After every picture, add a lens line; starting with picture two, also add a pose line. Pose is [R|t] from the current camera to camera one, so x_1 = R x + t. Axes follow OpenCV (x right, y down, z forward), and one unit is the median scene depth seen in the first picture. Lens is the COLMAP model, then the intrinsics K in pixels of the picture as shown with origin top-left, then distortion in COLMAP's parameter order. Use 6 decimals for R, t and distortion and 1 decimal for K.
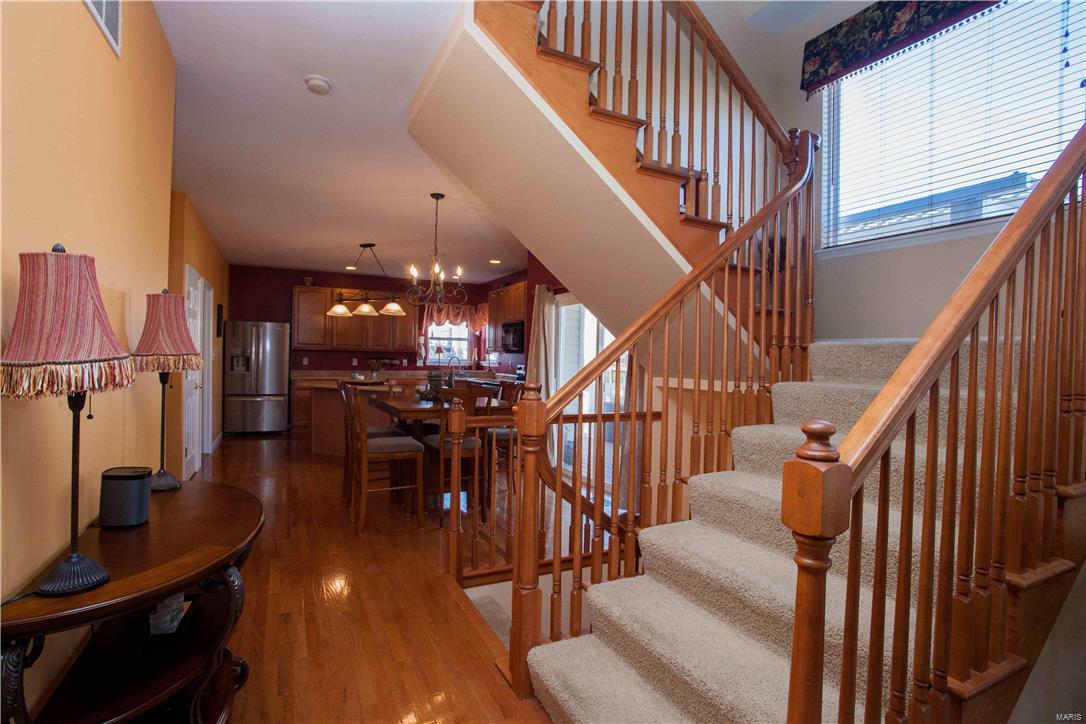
lens RADIAL K [[528.2, 0, 537.2], [0, 528.2, 365.7], [0, 0, 1]] dist [-0.068711, 0.028229]
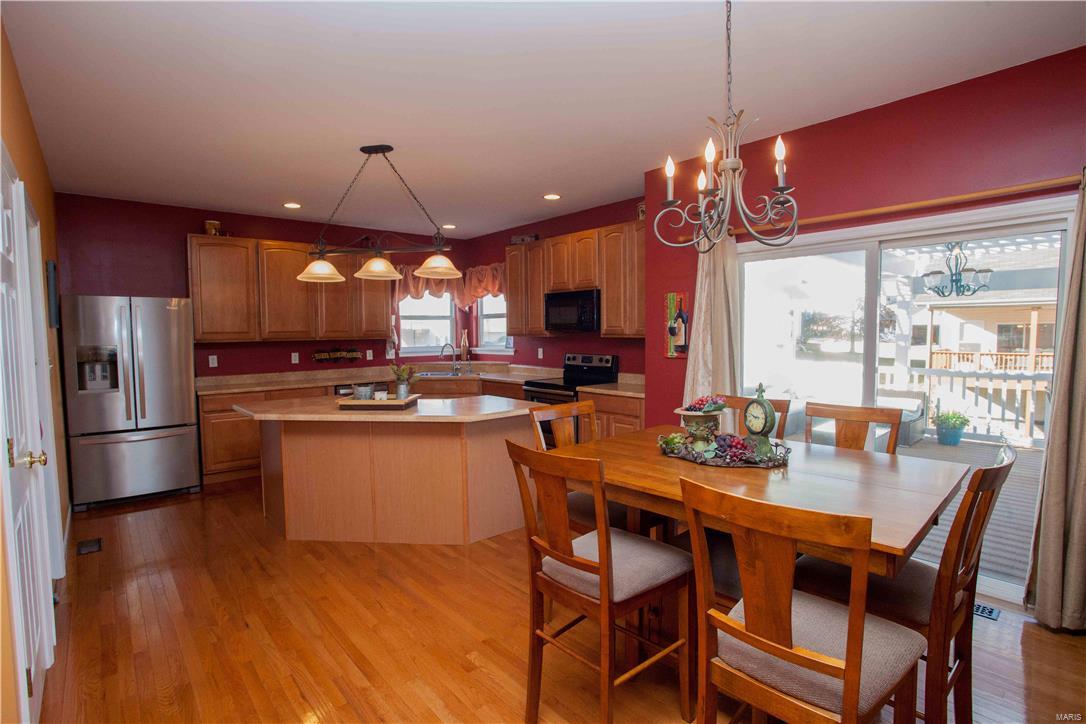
lens RADIAL K [[528.2, 0, 536.7], [0, 528.2, 363.0], [0, 0, 1]] dist [-0.068711, 0.028229]
pose [[0.965877, -0.046773, 0.254743, -0.222336], [0.034782, 0.998073, 0.051377, -0.023032], [-0.256655, -0.040764, 0.965643, 0.309055]]
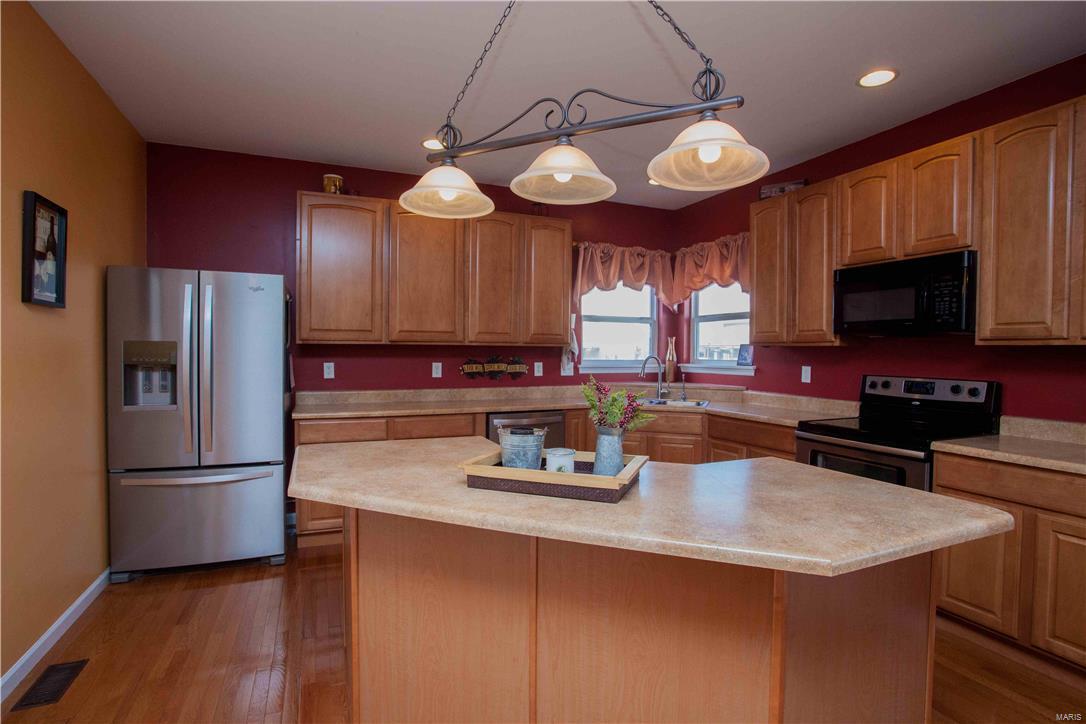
lens RADIAL K [[528.2, 0, 541.5], [0, 528.2, 364.6], [0, 0, 1]] dist [-0.068711, 0.028229]
pose [[0.998889, -0.012627, -0.045399, -0.233379], [0.013028, 0.999879, 0.008537, -0.014348], [0.045286, -0.009119, 0.998932, 0.540049]]
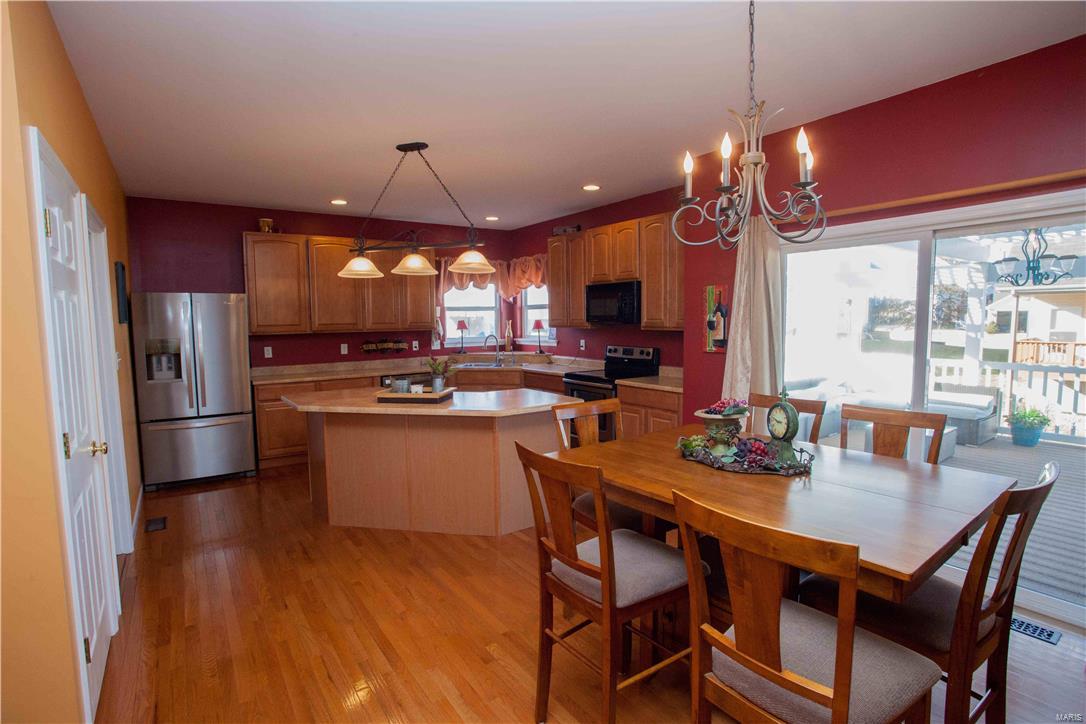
lens RADIAL K [[528.2, 0, 536.4], [0, 528.2, 363.5], [0, 0, 1]] dist [-0.068711, 0.028229]
pose [[0.987232, -0.047471, 0.152049, -0.206580], [0.036595, 0.996620, 0.073552, -0.028167], [-0.155027, -0.067049, 0.985632, 0.305850]]
